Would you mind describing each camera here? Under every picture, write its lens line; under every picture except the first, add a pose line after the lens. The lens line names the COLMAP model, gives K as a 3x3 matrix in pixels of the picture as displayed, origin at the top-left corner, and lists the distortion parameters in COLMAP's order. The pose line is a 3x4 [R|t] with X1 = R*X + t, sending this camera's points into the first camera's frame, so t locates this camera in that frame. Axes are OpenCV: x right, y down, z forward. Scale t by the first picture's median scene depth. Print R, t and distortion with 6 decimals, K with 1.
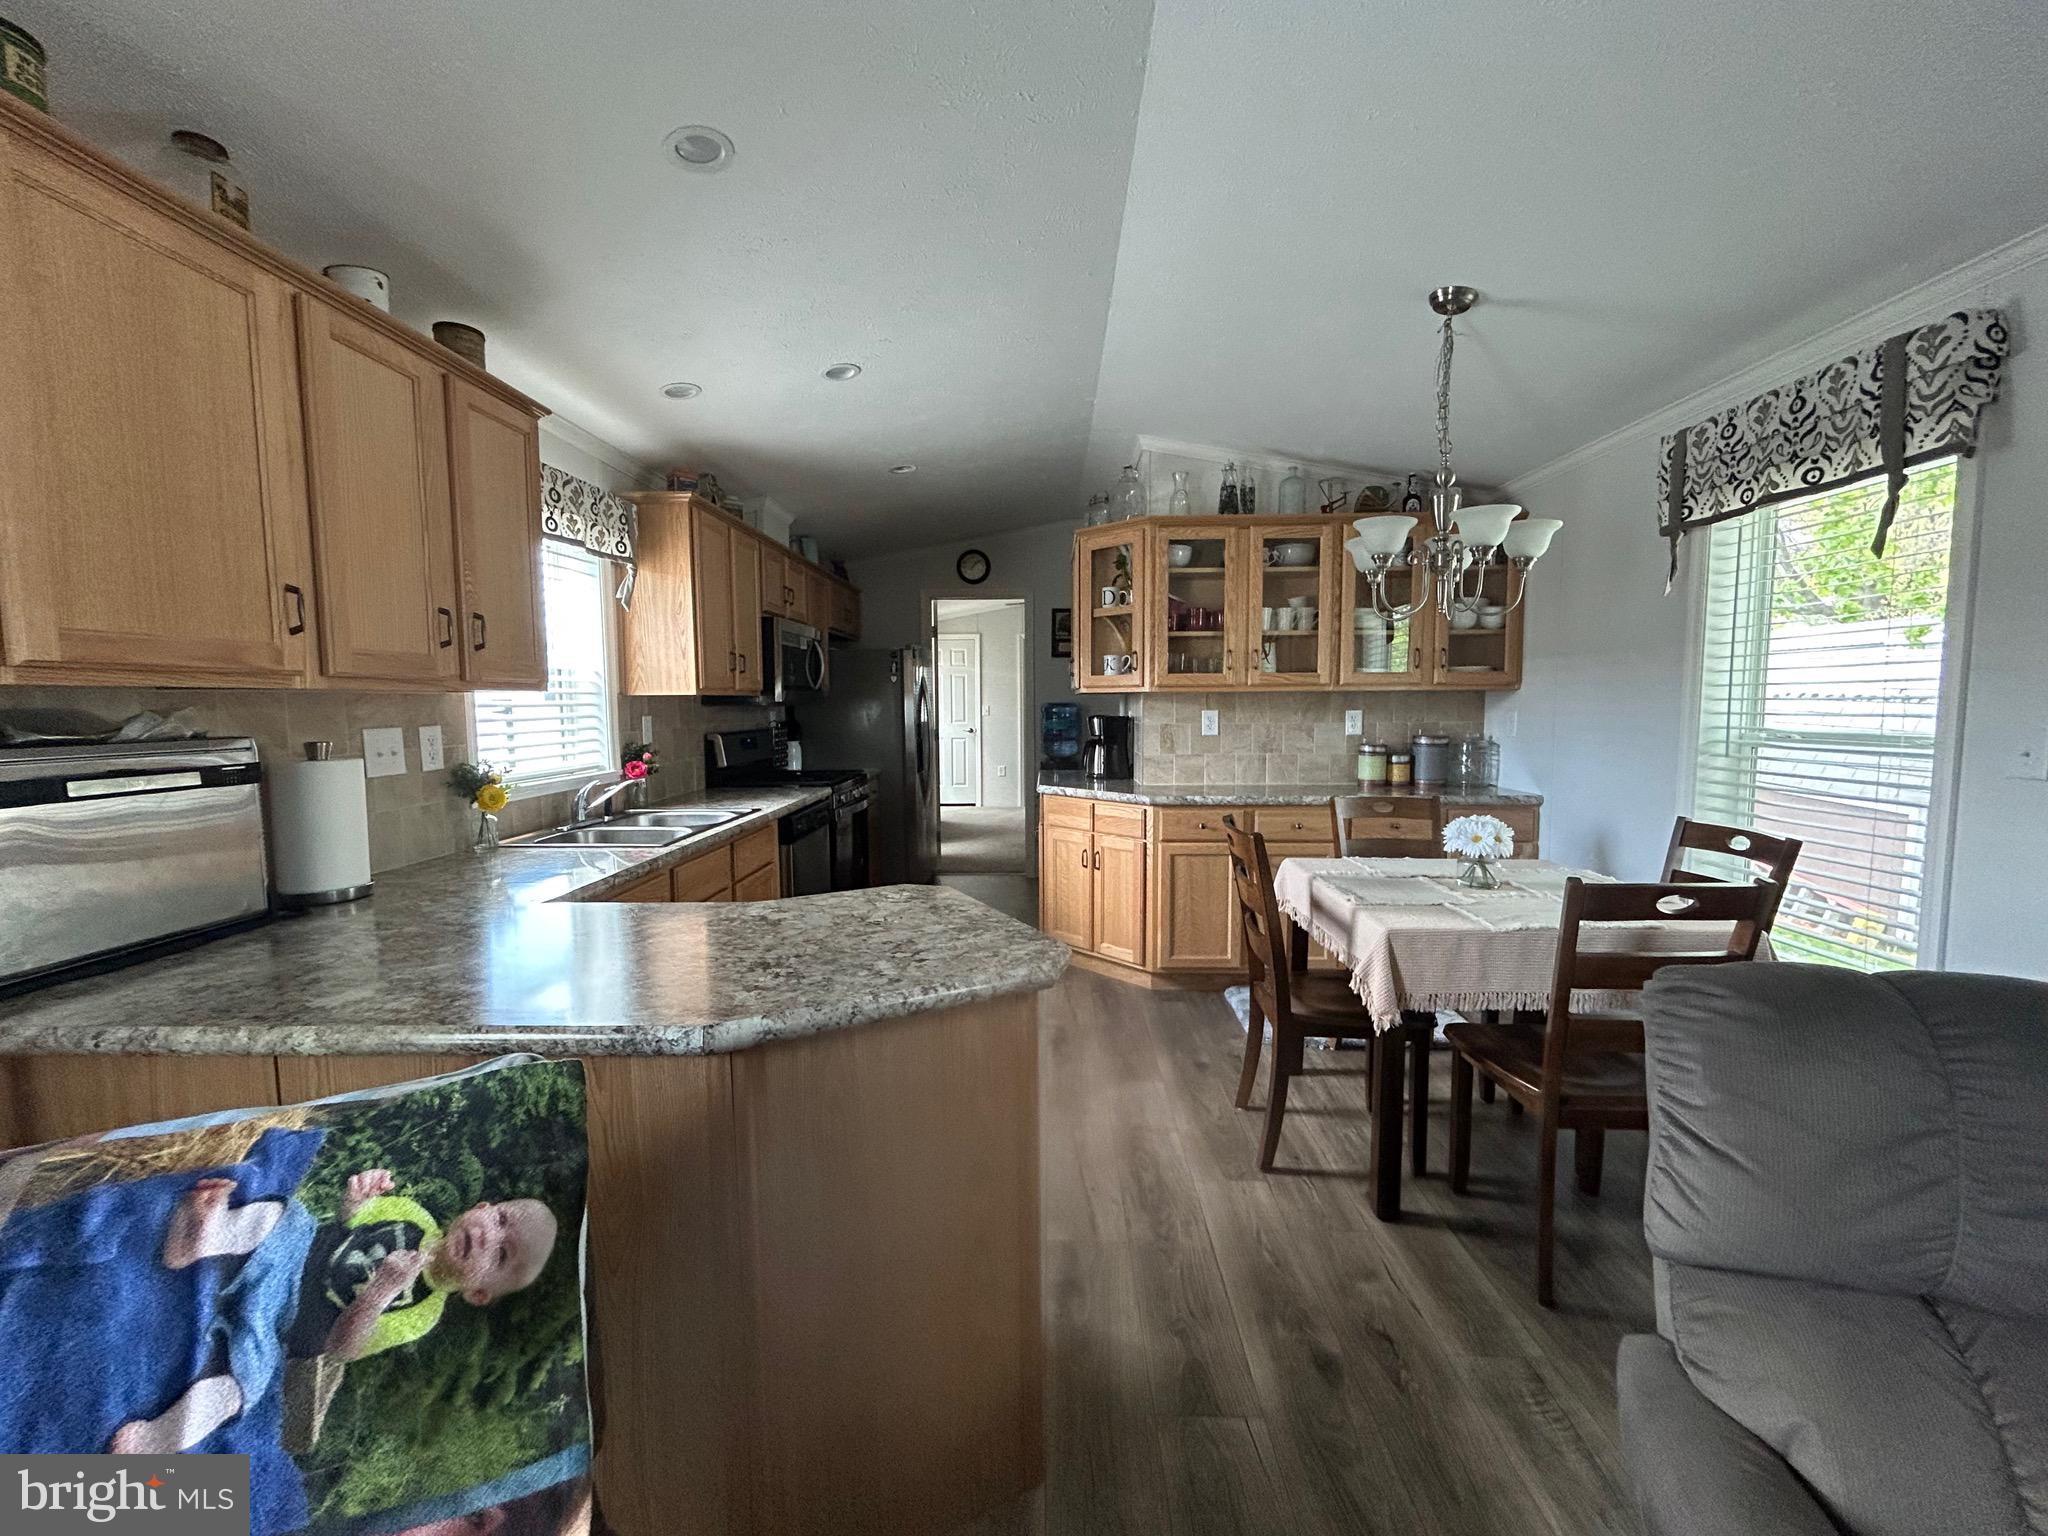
lens RADIAL K [[831.0, 0, 1025.6], [0, 831.0, 766.2], [0, 0, 1]] dist [-0.003019, 0.000757]
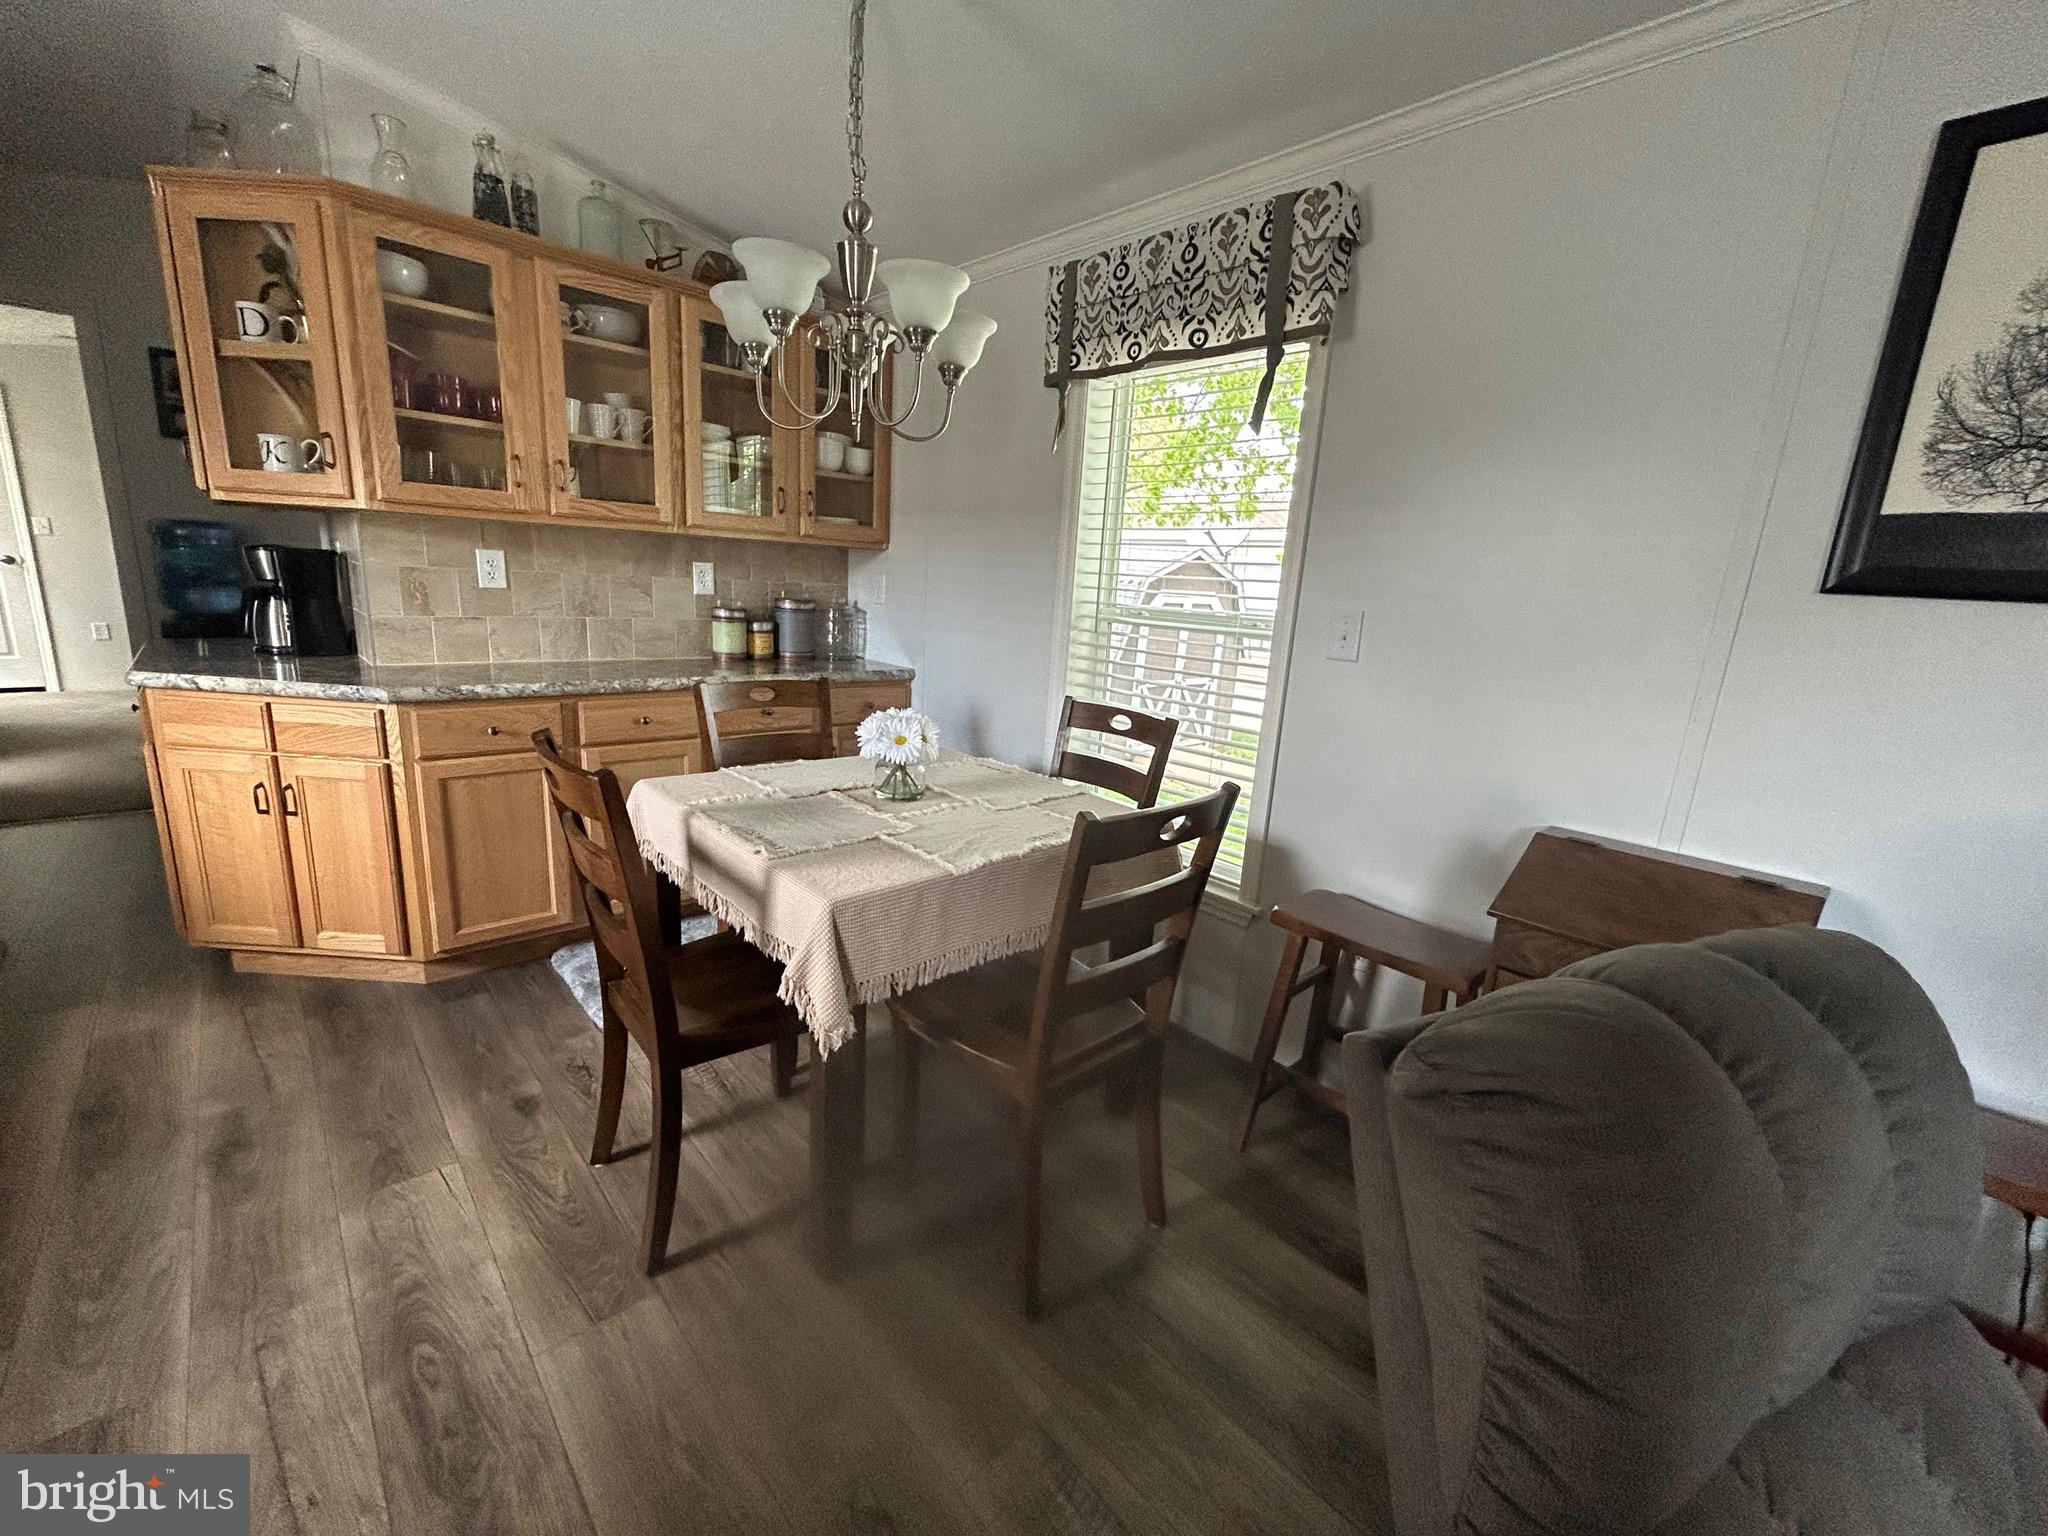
lens RADIAL K [[831.0, 0, 1025.6], [0, 831.0, 766.2], [0, 0, 1]] dist [-0.003019, 0.000757]
pose [[0.710956, -0.109703, 0.694627, 0.076988], [-0.010102, 0.986062, 0.166069, -0.018038], [-0.703164, -0.125085, 0.699939, 0.346851]]
